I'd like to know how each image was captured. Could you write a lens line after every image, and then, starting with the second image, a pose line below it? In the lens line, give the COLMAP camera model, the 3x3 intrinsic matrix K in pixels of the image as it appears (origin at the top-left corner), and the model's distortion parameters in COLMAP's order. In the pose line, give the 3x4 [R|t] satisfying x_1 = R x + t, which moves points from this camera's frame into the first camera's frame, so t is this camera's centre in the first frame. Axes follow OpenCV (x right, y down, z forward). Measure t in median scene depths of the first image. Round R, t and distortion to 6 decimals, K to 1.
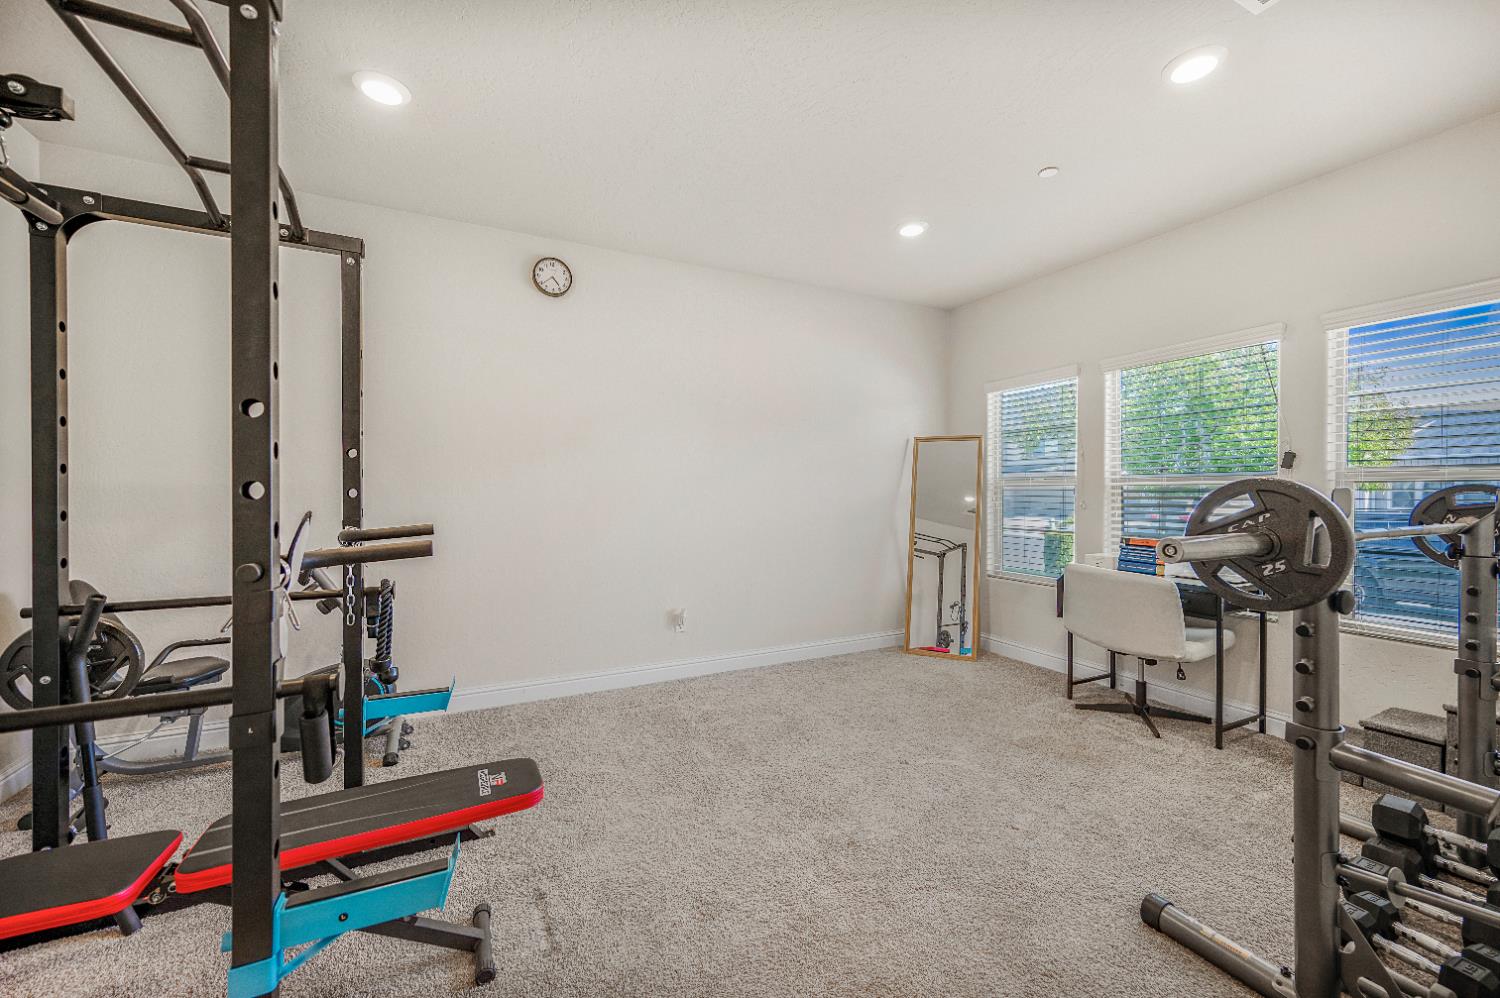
lens RADIAL K [[589.2, 0, 750.0], [0, 589.2, 499.0], [0, 0, 1]] dist [0.004610, 0.000769]
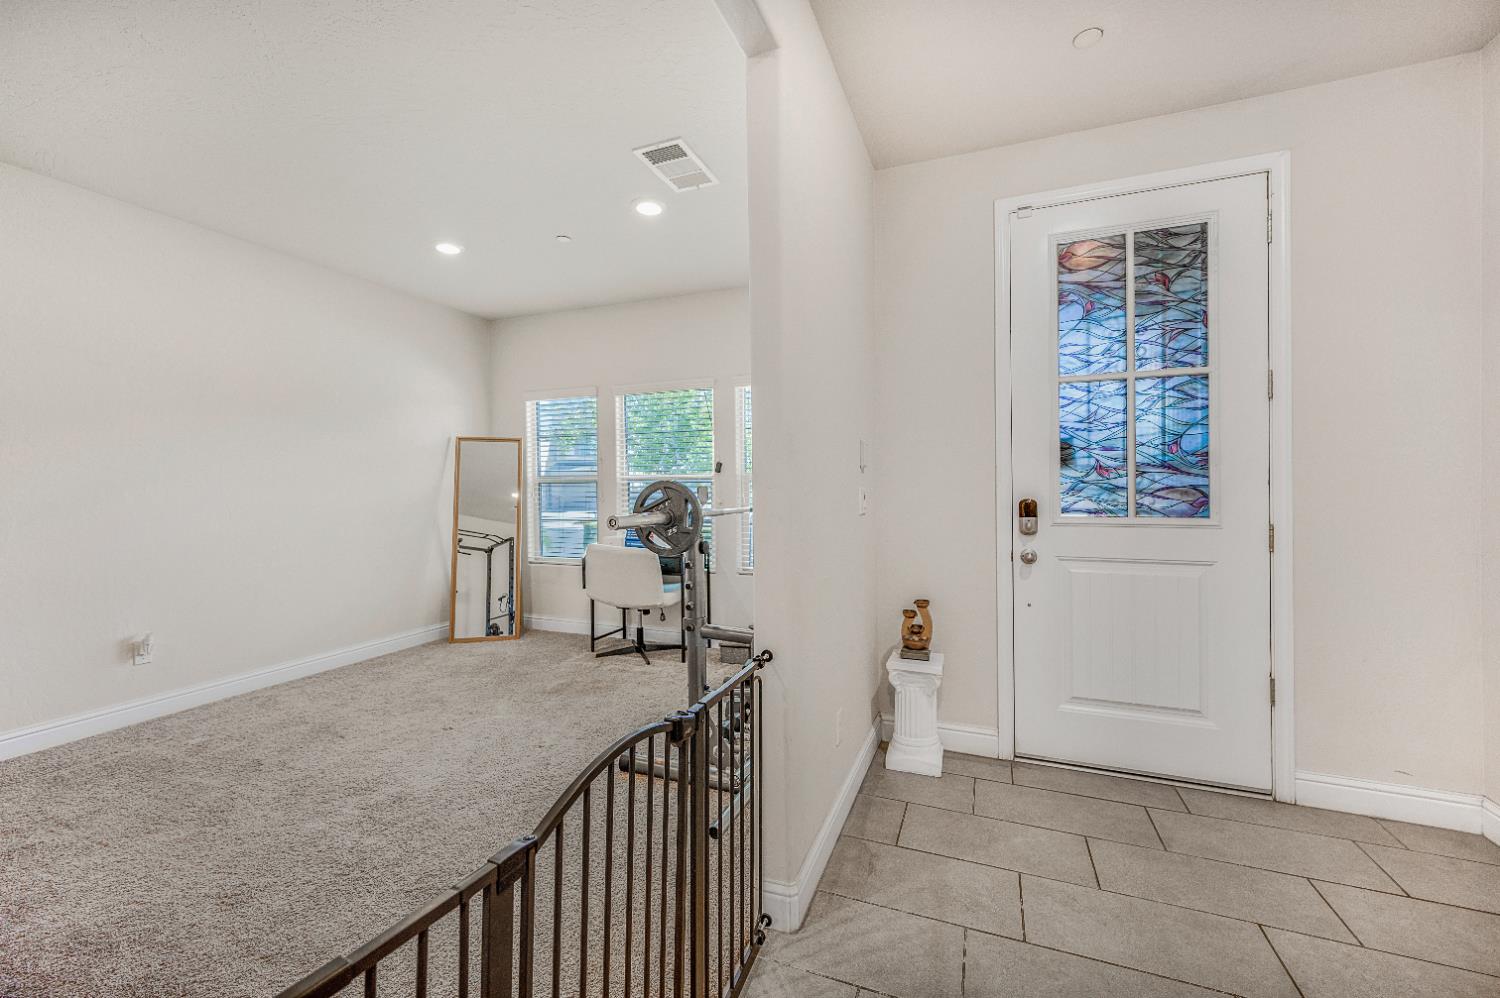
lens RADIAL K [[563.1, 0, 750.0], [0, 563.1, 499.0], [0, 0, 1]] dist [0.000826, 0.000031]
pose [[0.733595, -0.016419, 0.679389, -0.024668], [0.011865, 0.999865, 0.011352, 0.001049], [-0.679484, -0.000267, 0.733690, -0.110358]]
